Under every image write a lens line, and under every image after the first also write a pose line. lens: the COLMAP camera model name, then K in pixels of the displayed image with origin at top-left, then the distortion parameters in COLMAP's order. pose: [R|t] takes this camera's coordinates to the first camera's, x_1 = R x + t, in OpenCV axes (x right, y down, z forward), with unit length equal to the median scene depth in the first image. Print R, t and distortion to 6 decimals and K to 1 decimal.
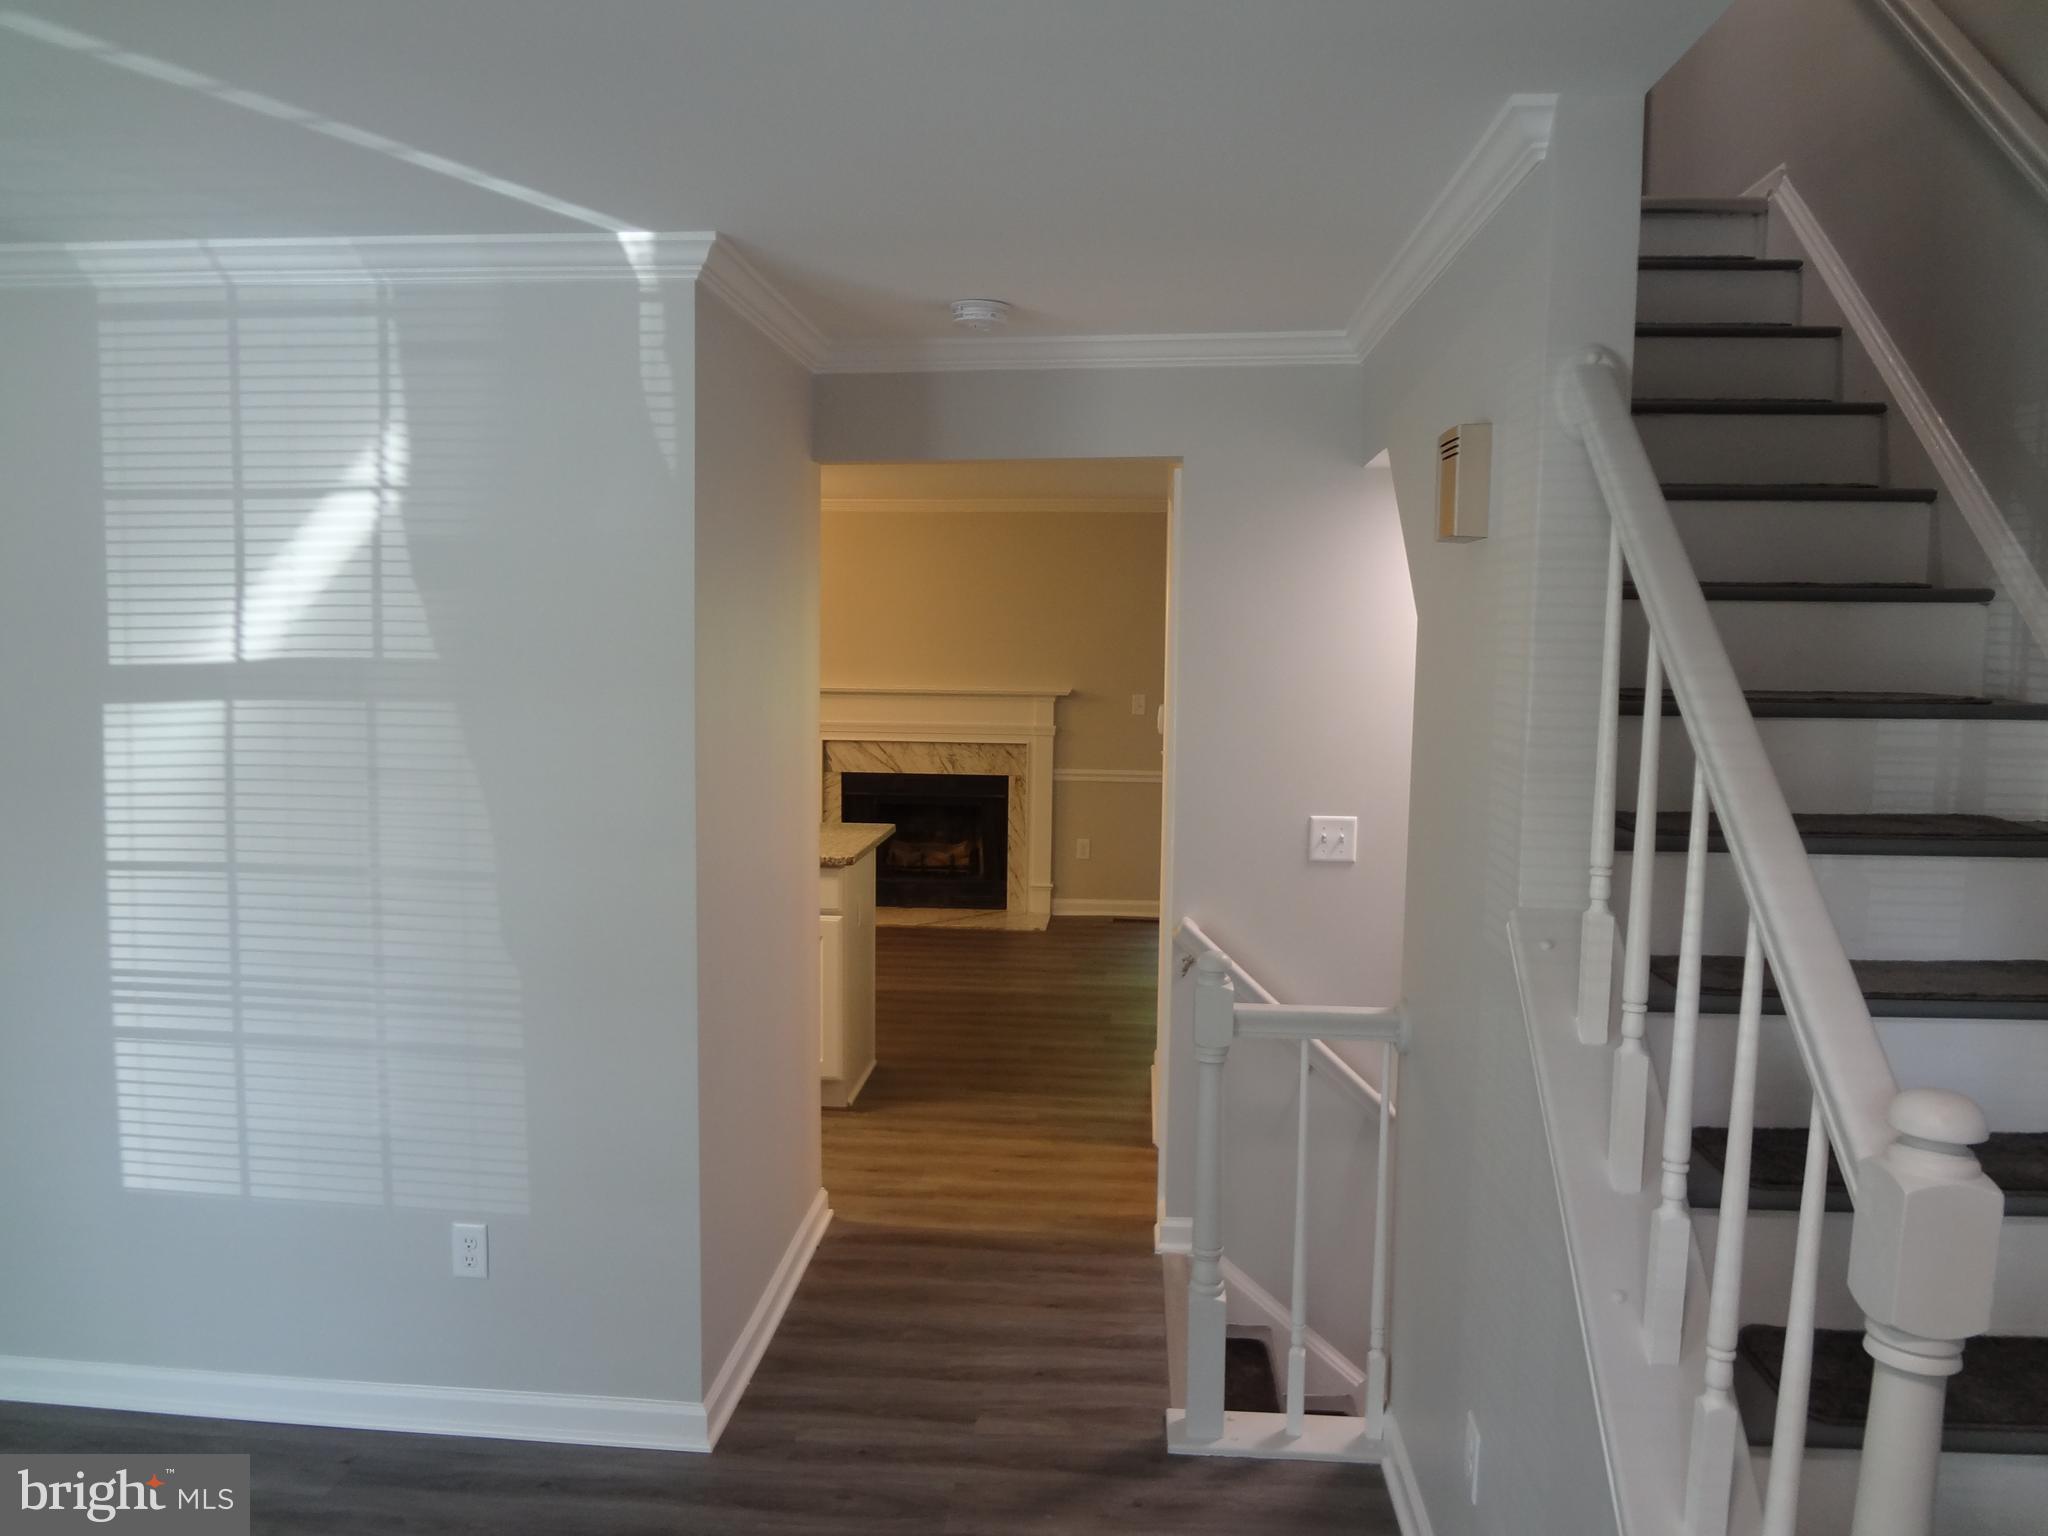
lens RADIAL K [[1519.1, 0, 1003.3], [0, 1519.1, 807.3], [0, 0, 1]] dist [-0.048068, 0.009794]
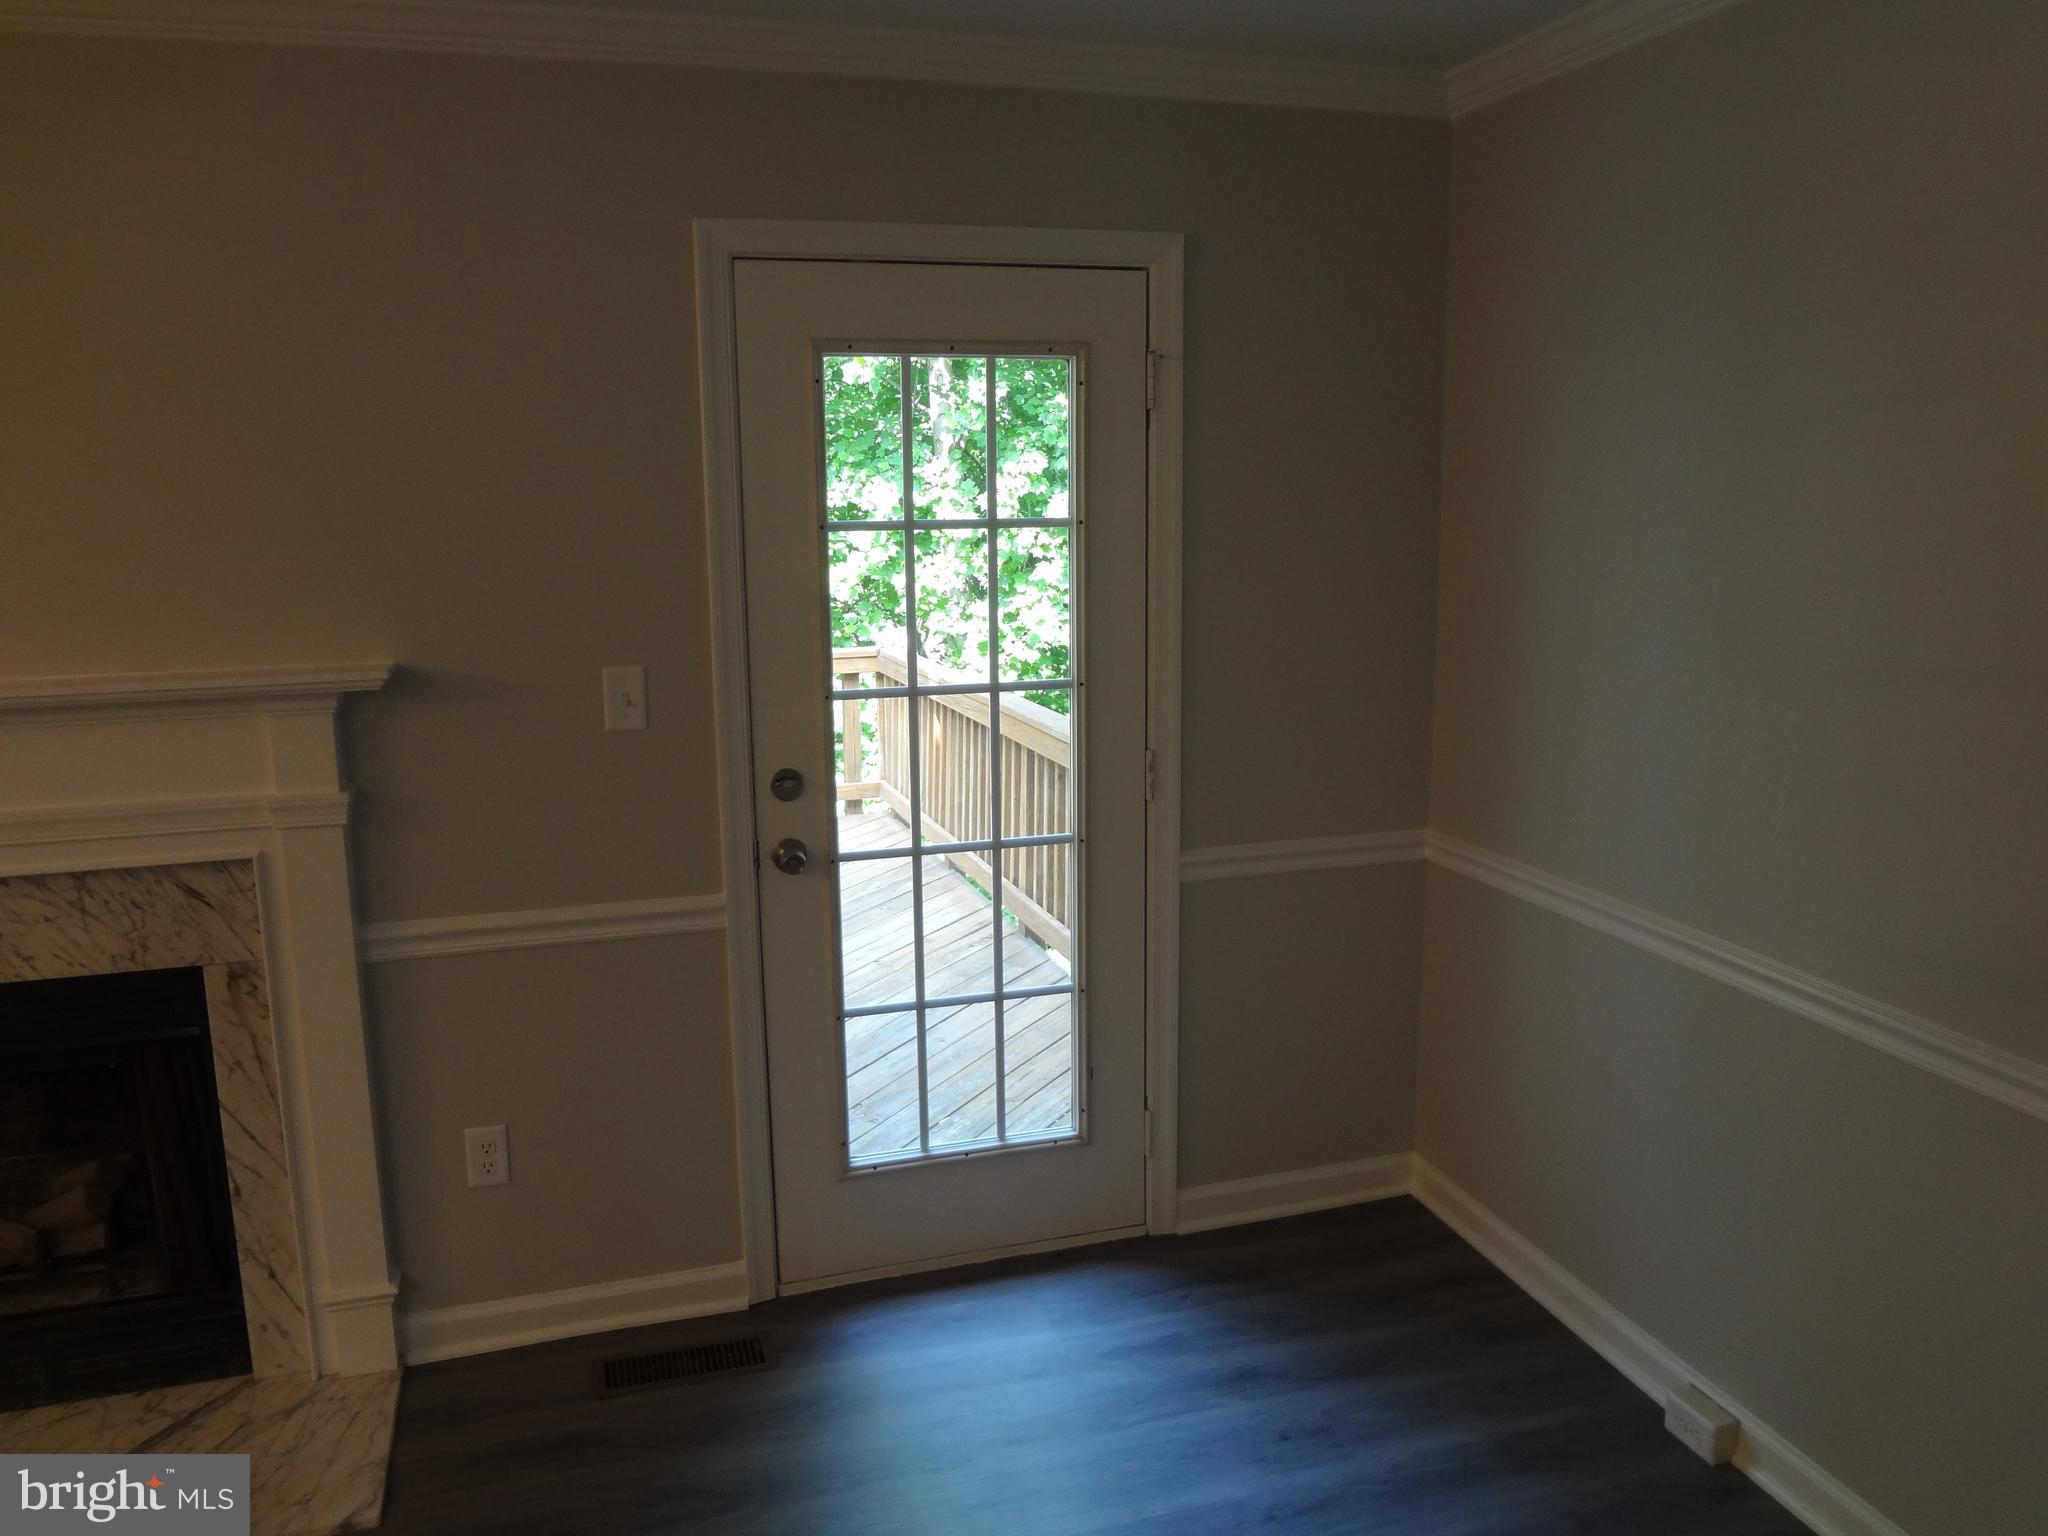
lens RADIAL K [[1519.1, 0, 1018.3], [0, 1519.1, 767.7], [0, 0, 1]] dist [-0.048068, 0.009794]
pose [[0.920851, -0.094954, 0.378176, 0.043825], [0.071478, 0.994568, 0.075672, -0.070554], [-0.383307, -0.042651, 0.922636, 0.666954]]
